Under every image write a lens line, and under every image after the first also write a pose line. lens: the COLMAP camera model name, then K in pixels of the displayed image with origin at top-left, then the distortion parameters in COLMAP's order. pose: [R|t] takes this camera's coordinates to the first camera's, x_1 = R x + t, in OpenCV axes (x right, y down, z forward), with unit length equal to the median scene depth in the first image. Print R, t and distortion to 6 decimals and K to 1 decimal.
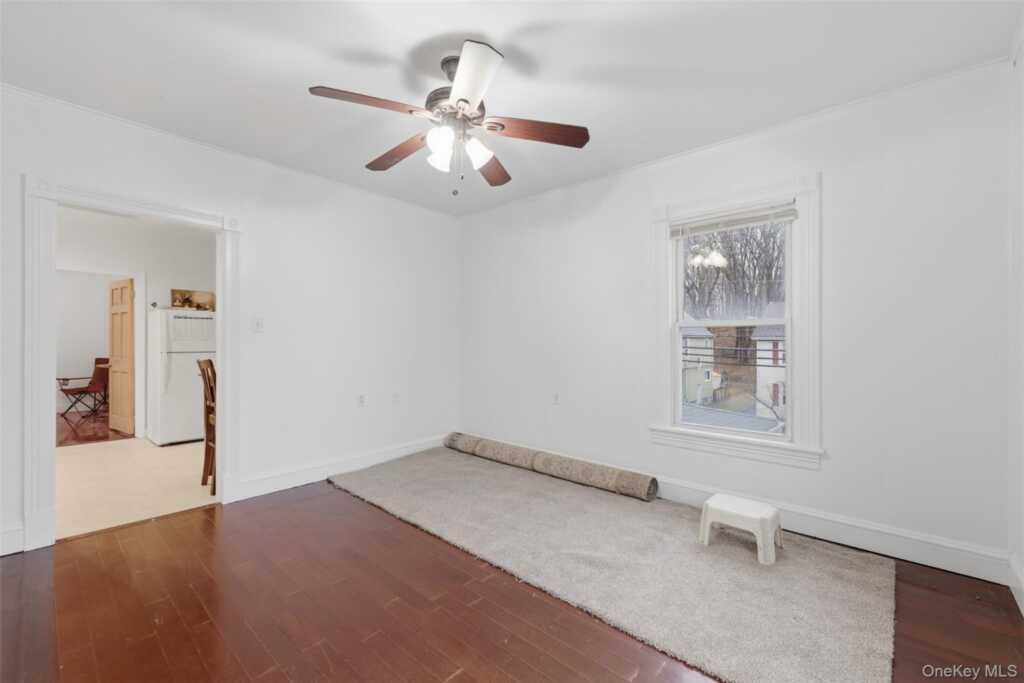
lens RADIAL K [[438.8, 0, 517.9], [0, 438.8, 340.9], [0, 0, 1]] dist [0.002231, 0.000058]
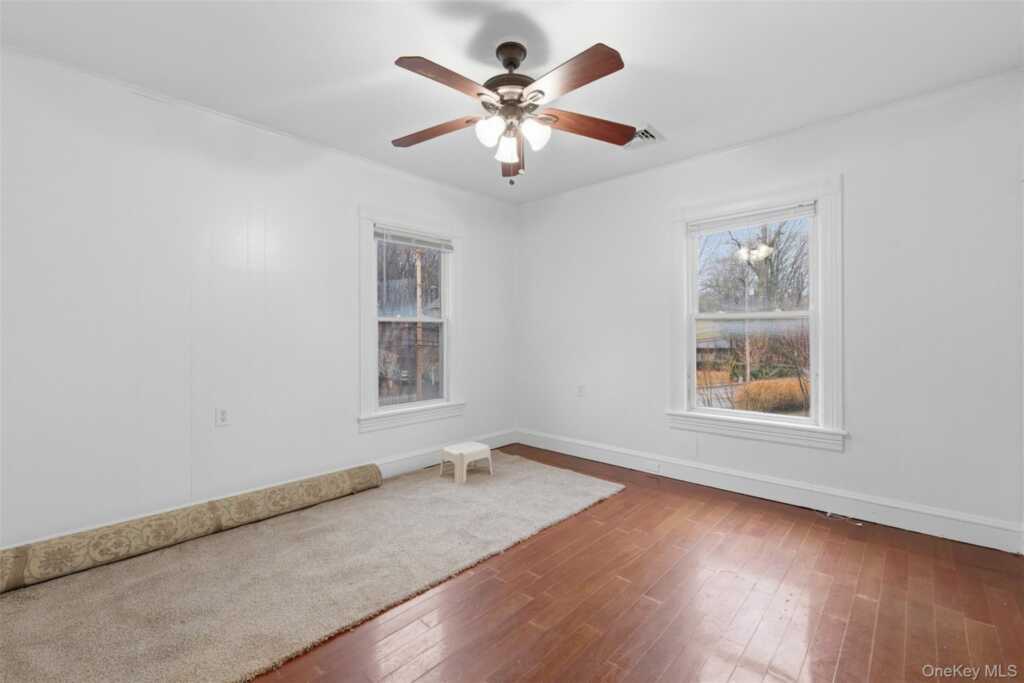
lens RADIAL K [[438.8, 0, 517.9], [0, 438.8, 340.9], [0, 0, 1]] dist [0.002231, 0.000058]
pose [[0.009194, -0.017752, 0.999800, -0.717447], [0.005787, 0.999827, 0.017700, -0.000147], [-0.999941, 0.005623, 0.009295, 0.629872]]
